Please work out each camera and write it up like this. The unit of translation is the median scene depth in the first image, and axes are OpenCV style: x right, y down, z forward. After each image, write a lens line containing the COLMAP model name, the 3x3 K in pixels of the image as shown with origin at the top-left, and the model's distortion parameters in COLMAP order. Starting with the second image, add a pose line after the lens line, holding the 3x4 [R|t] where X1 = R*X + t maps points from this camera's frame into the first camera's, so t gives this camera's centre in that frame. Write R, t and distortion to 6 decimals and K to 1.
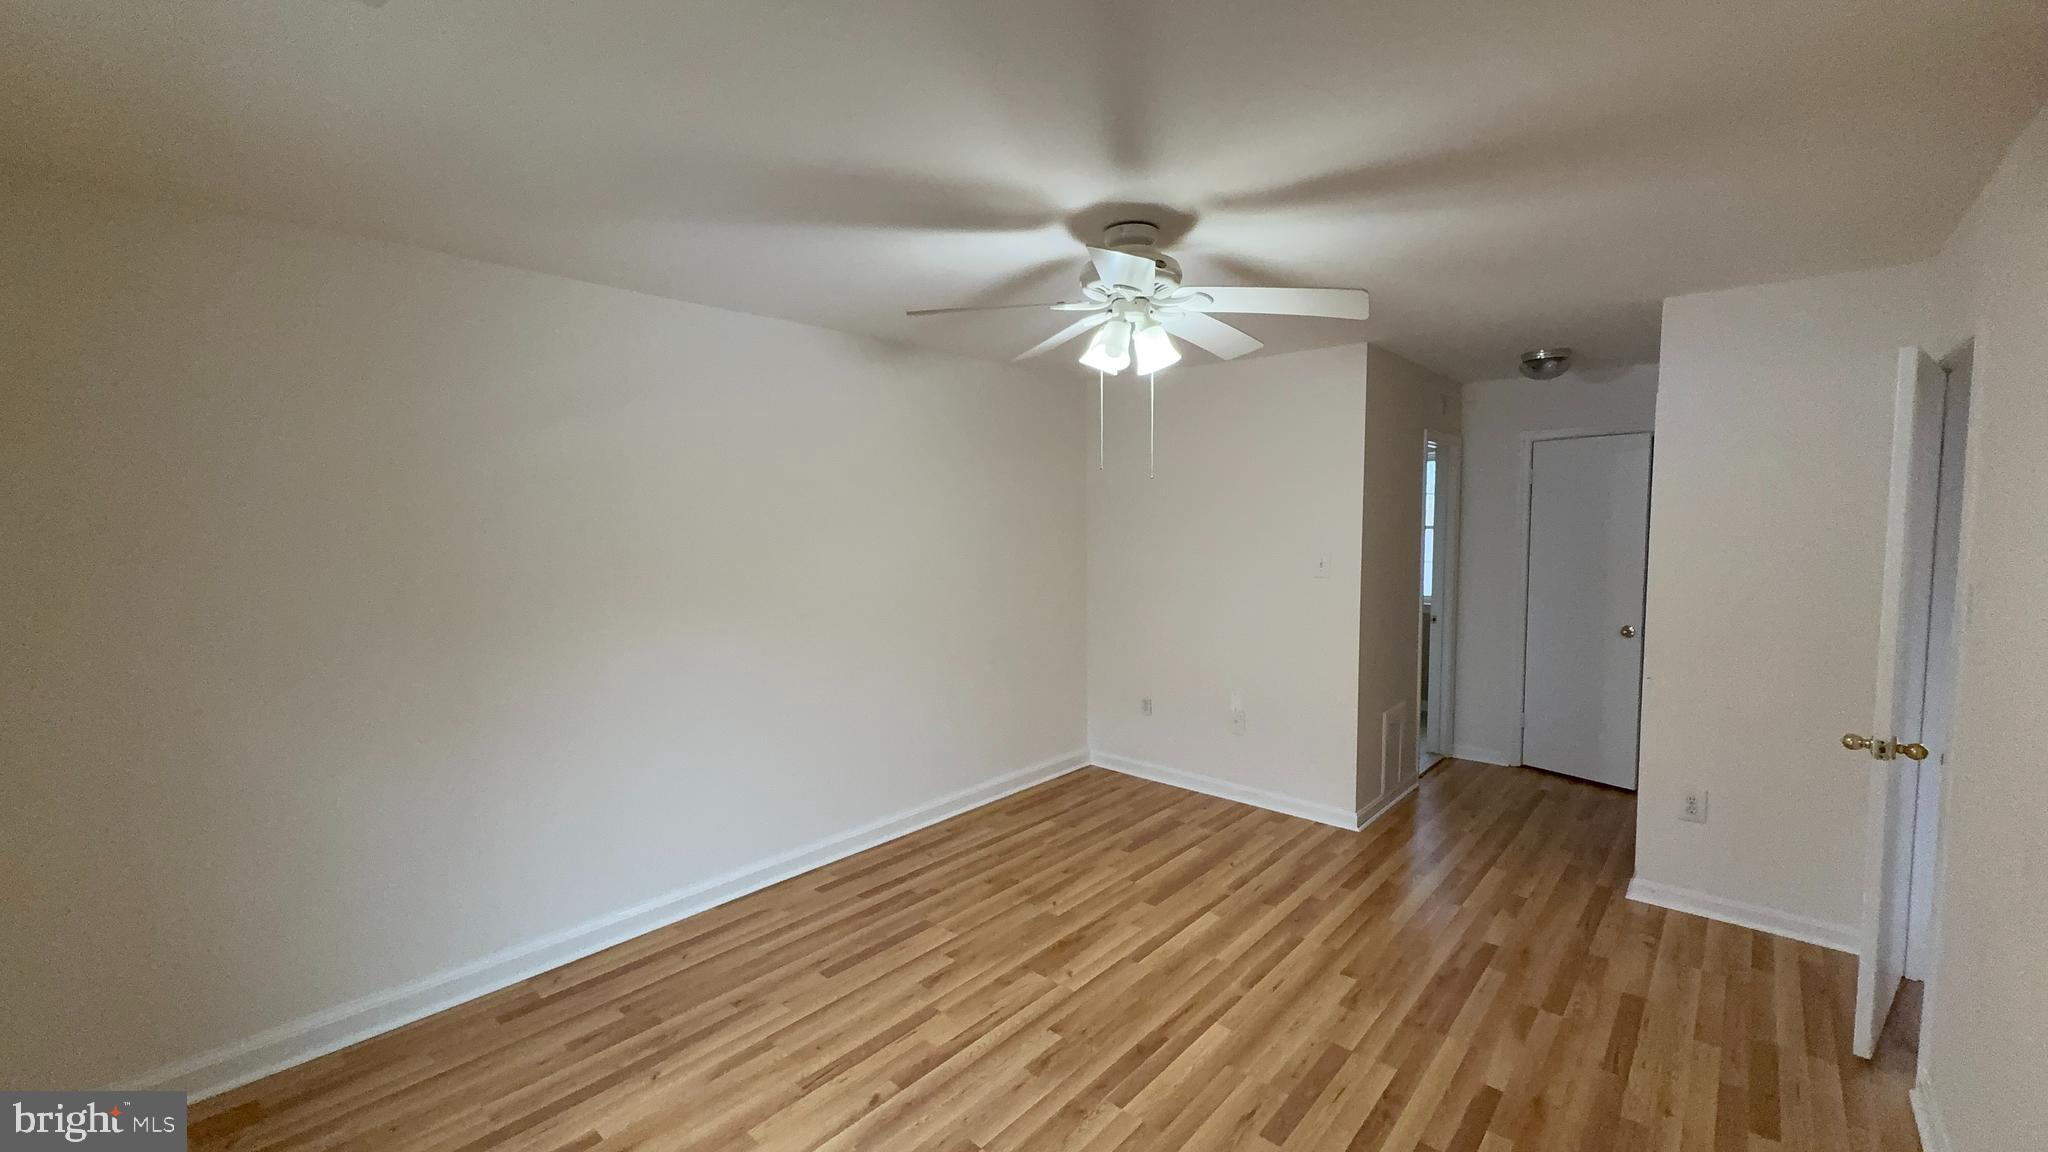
lens RADIAL K [[820.5, 0, 1024.0], [0, 820.5, 576.0], [0, 0, 1]] dist [0.000505, 0.000062]
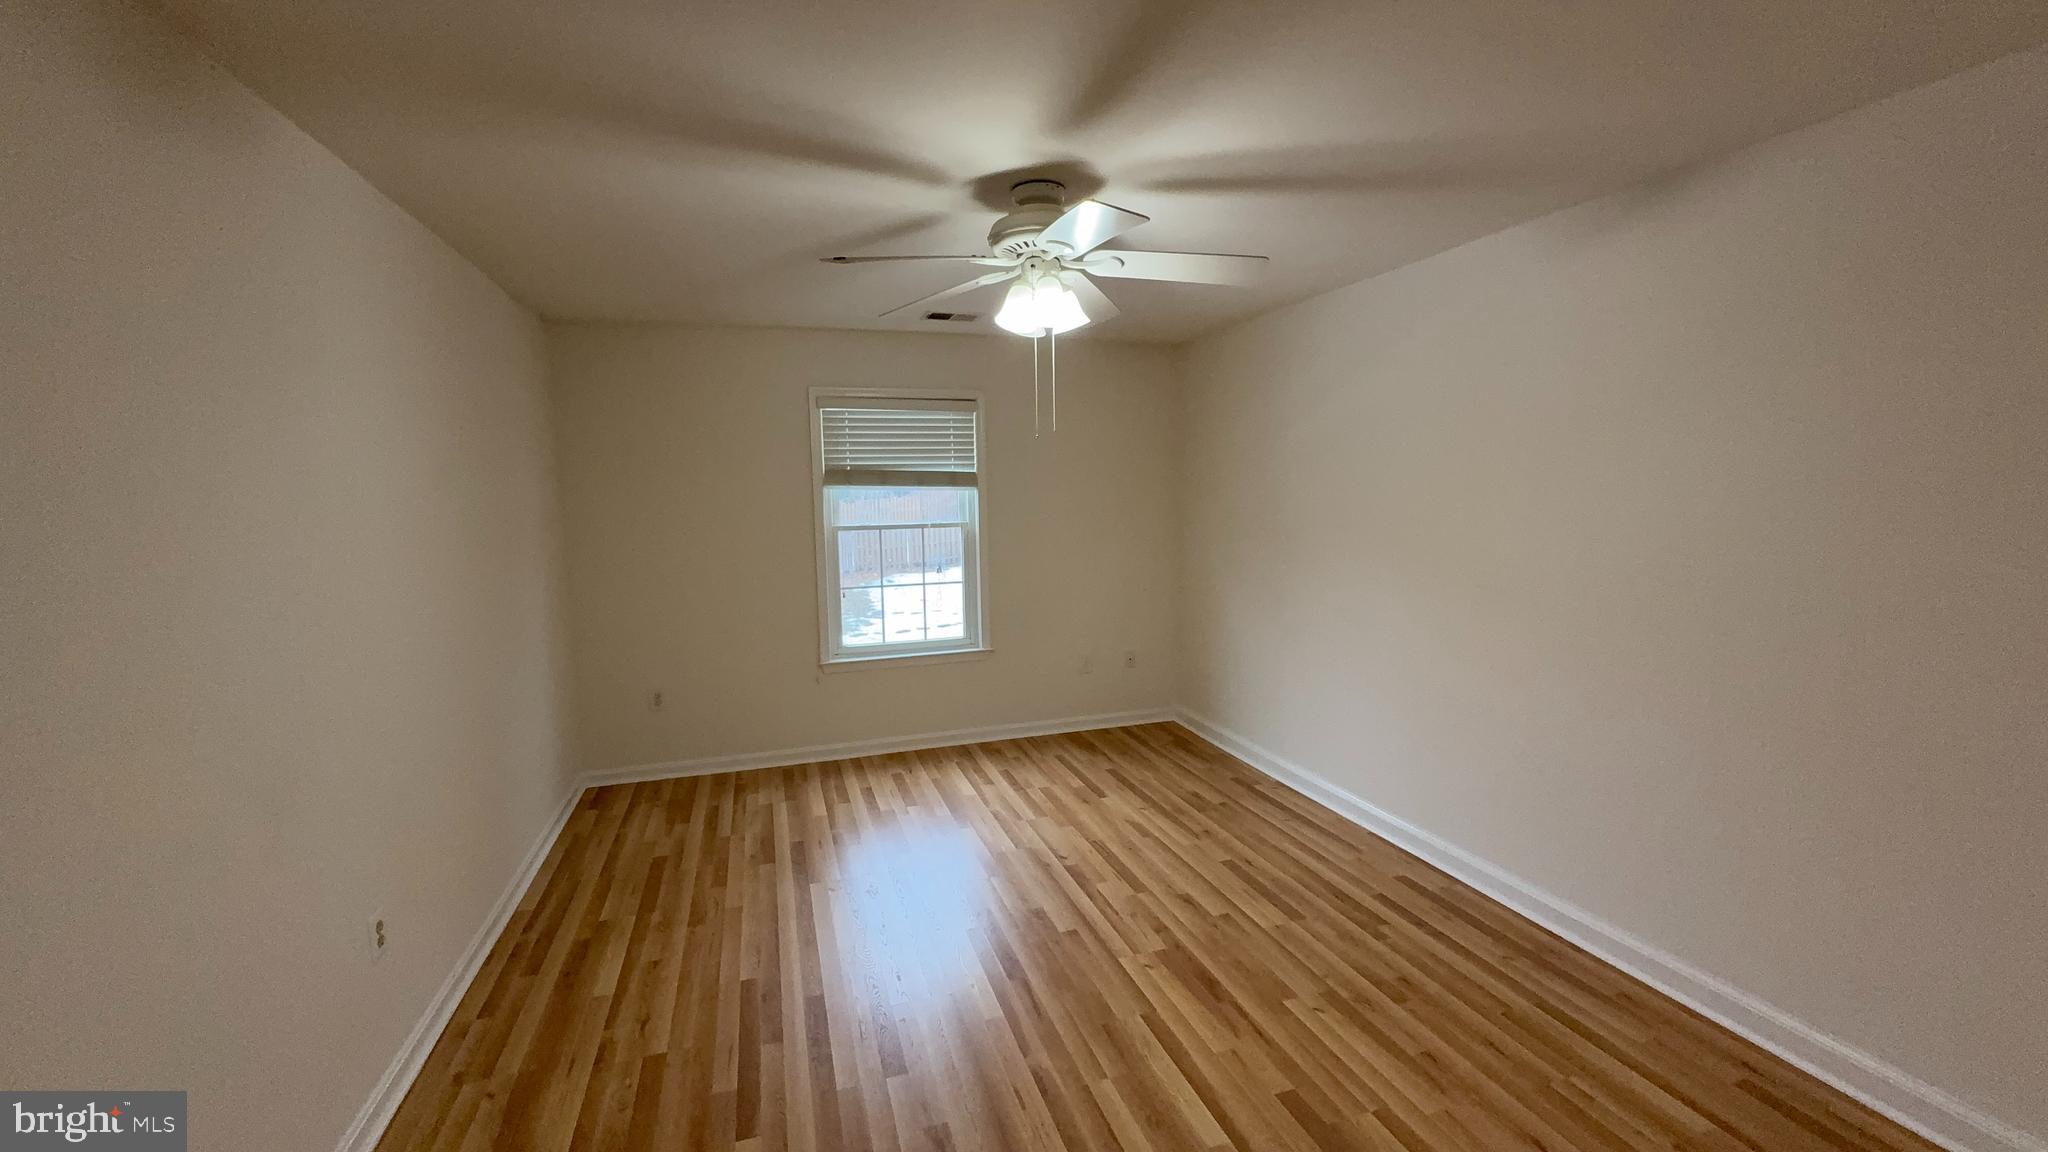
lens RADIAL K [[820.5, 0, 1024.0], [0, 820.5, 576.0], [0, 0, 1]] dist [0.000505, 0.000062]
pose [[-0.505541, 0.106372, -0.856220, 0.861542], [-0.043242, 0.988000, 0.148275, -0.084693], [0.861718, 0.111984, -0.494875, 1.262706]]
